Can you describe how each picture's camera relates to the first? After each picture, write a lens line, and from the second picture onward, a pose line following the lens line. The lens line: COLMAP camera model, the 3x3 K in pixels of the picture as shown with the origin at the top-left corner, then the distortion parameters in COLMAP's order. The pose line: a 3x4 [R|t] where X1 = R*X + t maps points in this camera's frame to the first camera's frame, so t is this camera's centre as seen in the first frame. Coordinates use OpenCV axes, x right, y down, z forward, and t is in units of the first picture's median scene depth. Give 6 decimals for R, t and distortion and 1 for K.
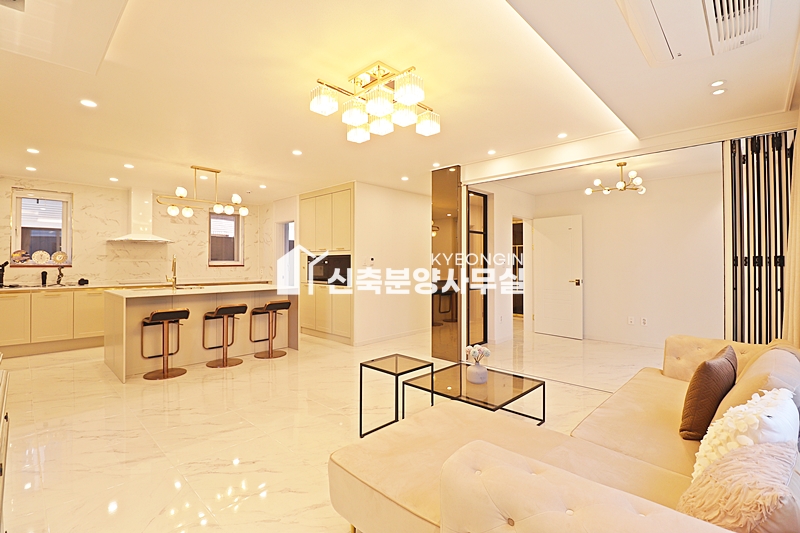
lens RADIAL K [[368.9, 0, 396.7], [0, 368.9, 260.6], [0, 0, 1]] dist [-0.012123, -0.004262]
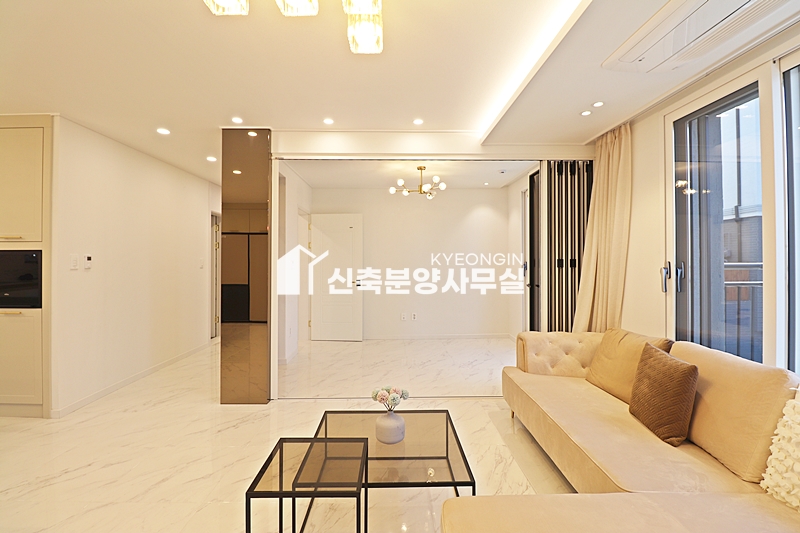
lens RADIAL K [[368.9, 0, 398.4], [0, 368.9, 261.8], [0, 0, 1]] dist [-0.012123, -0.004262]
pose [[0.703400, -0.001942, 0.710791, -0.161891], [-0.004727, 0.999961, 0.007410, -0.006464], [-0.710778, -0.008572, 0.703364, 0.308661]]
